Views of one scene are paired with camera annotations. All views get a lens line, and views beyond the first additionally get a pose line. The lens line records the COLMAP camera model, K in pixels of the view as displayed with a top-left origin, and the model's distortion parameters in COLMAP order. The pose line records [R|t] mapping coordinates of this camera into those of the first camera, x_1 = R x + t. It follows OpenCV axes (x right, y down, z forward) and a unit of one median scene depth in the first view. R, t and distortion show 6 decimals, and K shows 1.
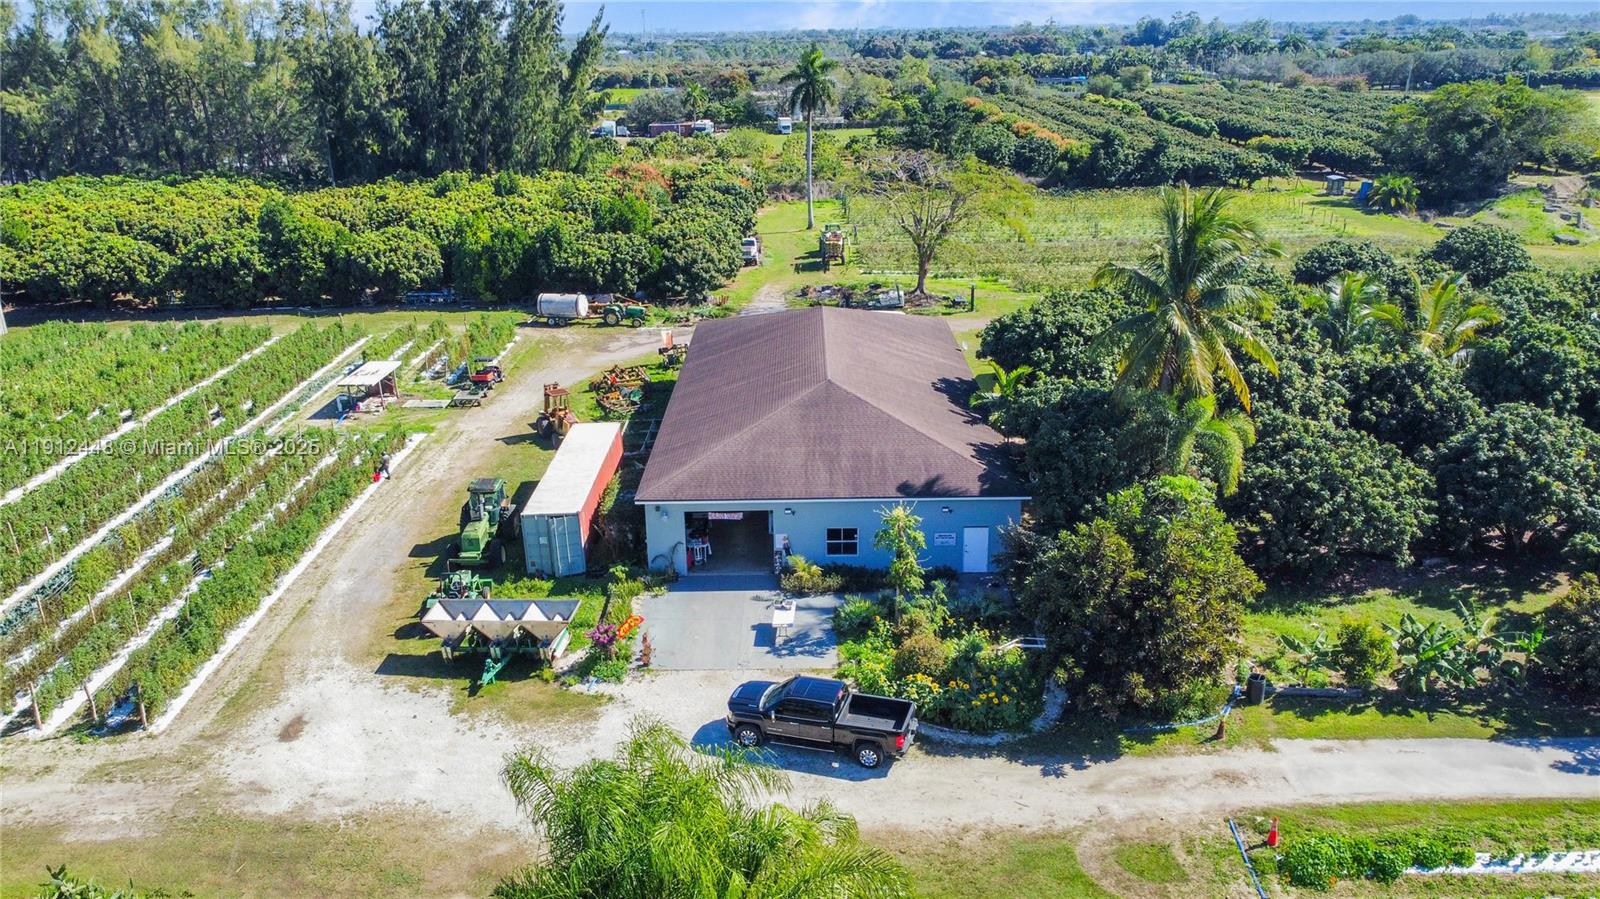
lens RADIAL K [[1212.1, 0, 801.3], [0, 1212.1, 458.3], [0, 0, 1]] dist [-0.003131, 0.000918]
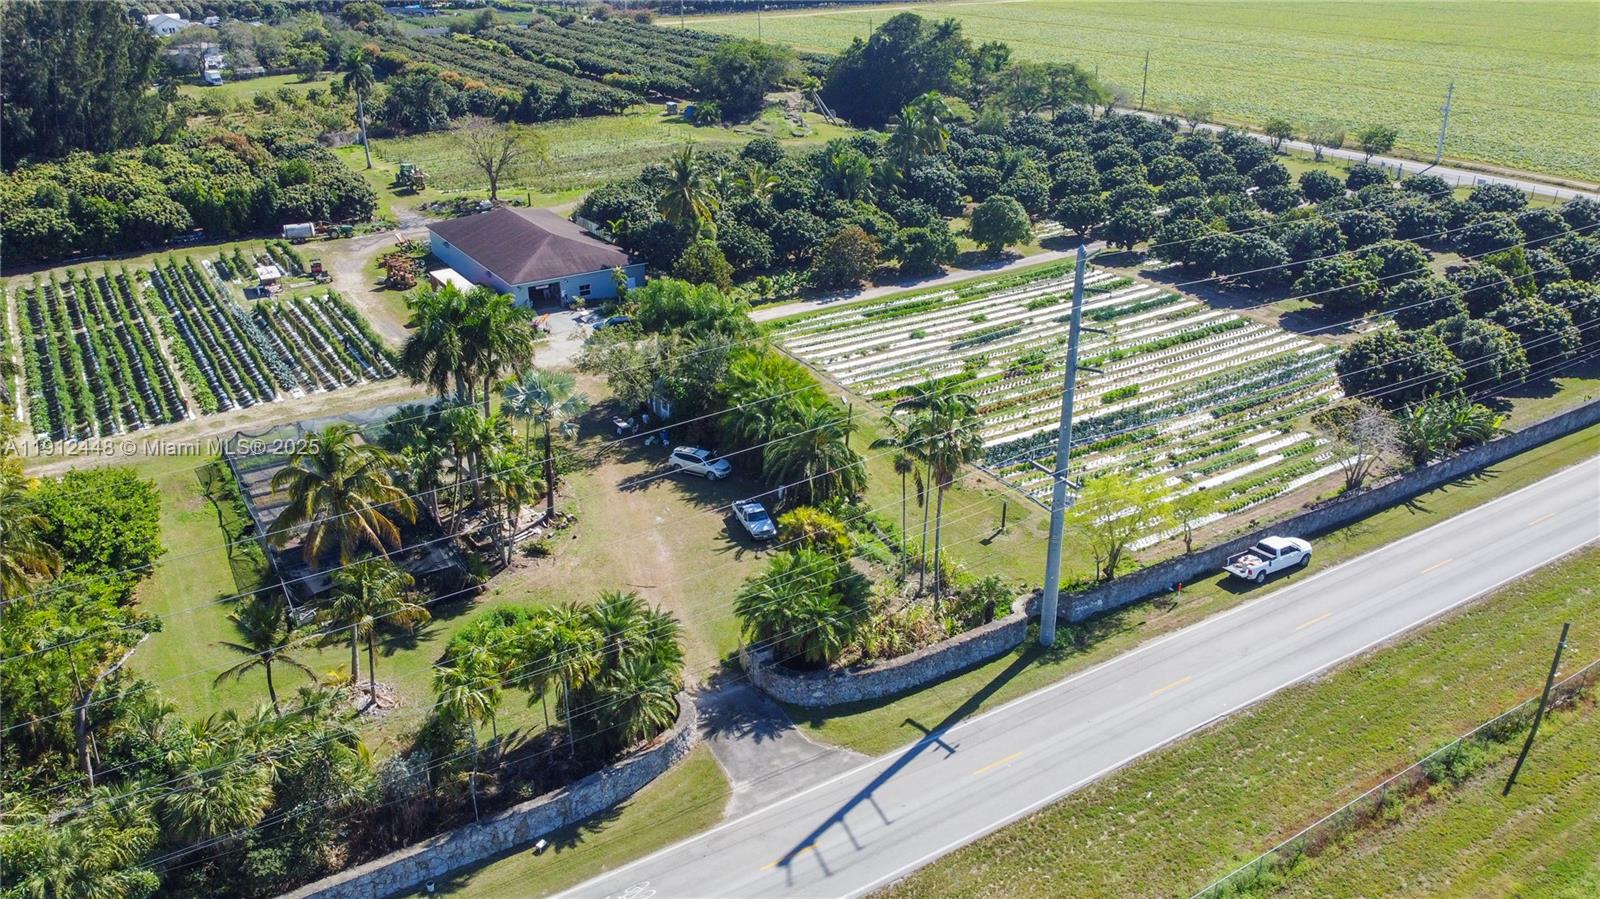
lens RADIAL K [[1212.1, 0, 804.1], [0, 1212.1, 448.7], [0, 0, 1]] dist [-0.003131, 0.000918]
pose [[0.845865, -0.212692, 0.489158, -0.472417], [0.175900, 0.976988, 0.120635, 0.086903], [-0.503559, -0.015998, 0.863813, -0.784102]]
